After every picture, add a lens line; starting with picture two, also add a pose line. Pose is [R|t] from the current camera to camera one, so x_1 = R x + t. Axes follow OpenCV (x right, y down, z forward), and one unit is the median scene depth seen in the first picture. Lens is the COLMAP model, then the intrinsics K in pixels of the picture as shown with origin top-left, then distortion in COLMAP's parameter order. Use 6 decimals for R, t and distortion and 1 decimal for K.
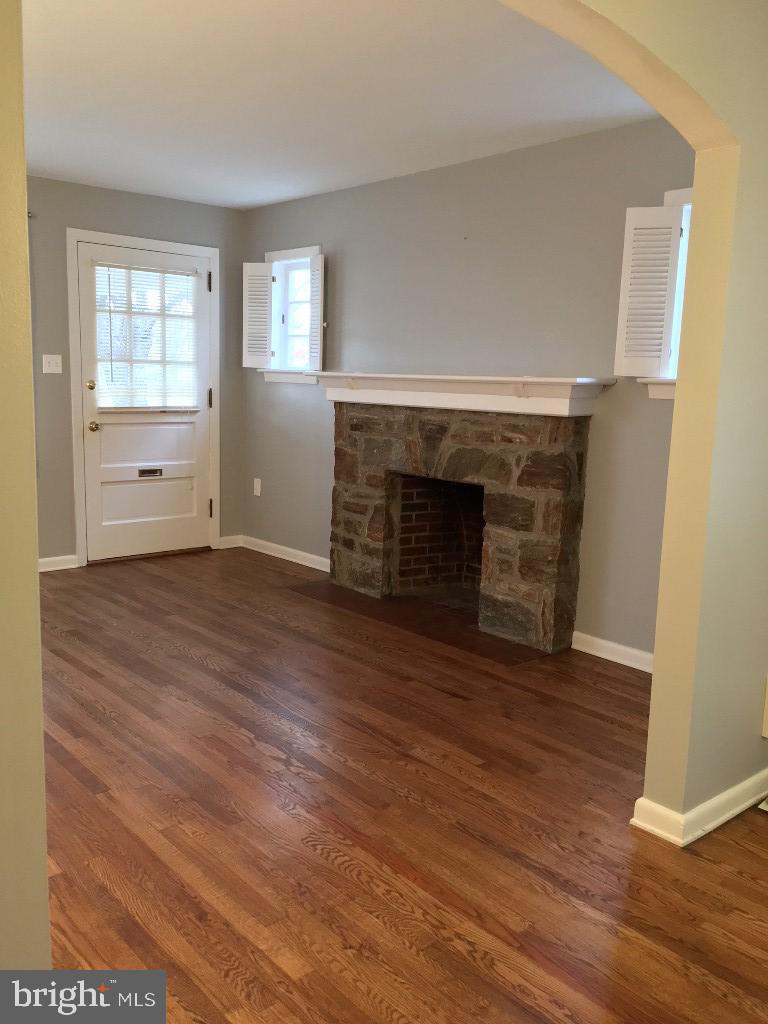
lens RADIAL K [[870.3, 0, 385.5], [0, 870.3, 515.6], [0, 0, 1]] dist [0.051456, -0.015513]
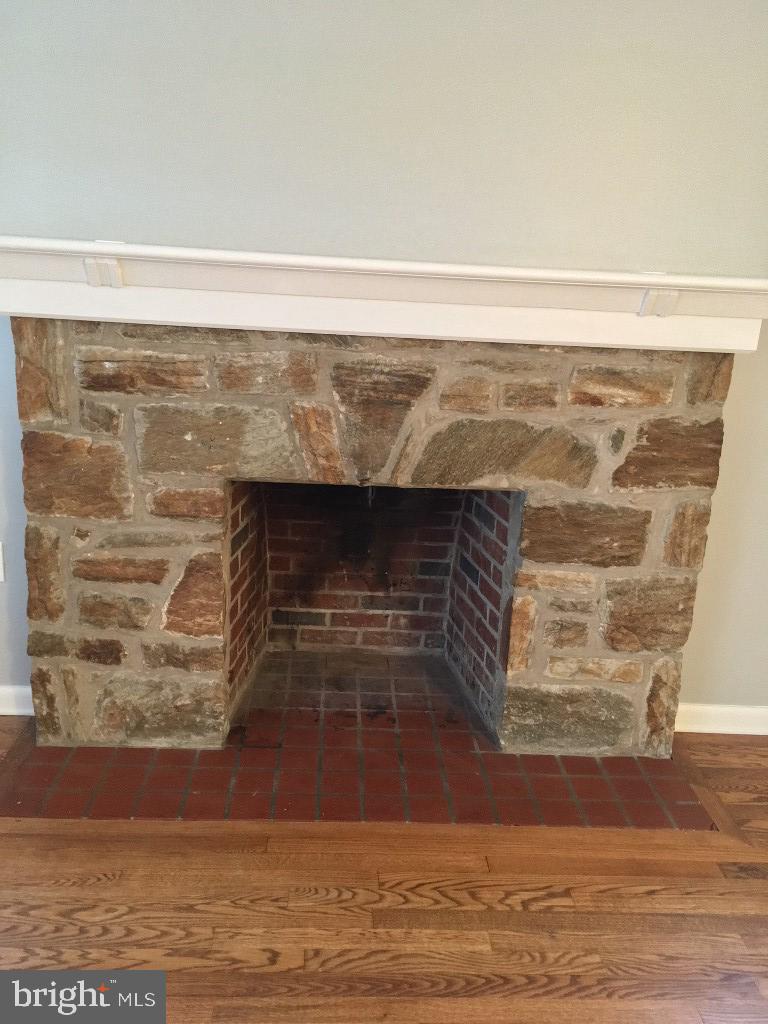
lens RADIAL K [[870.3, 0, 383.5], [0, 870.3, 514.8], [0, 0, 1]] dist [0.051456, -0.015513]
pose [[0.621073, -0.214377, 0.753864, -0.319982], [0.088674, 0.974909, 0.204182, -0.131313], [-0.778720, -0.059964, 0.624499, 0.744806]]
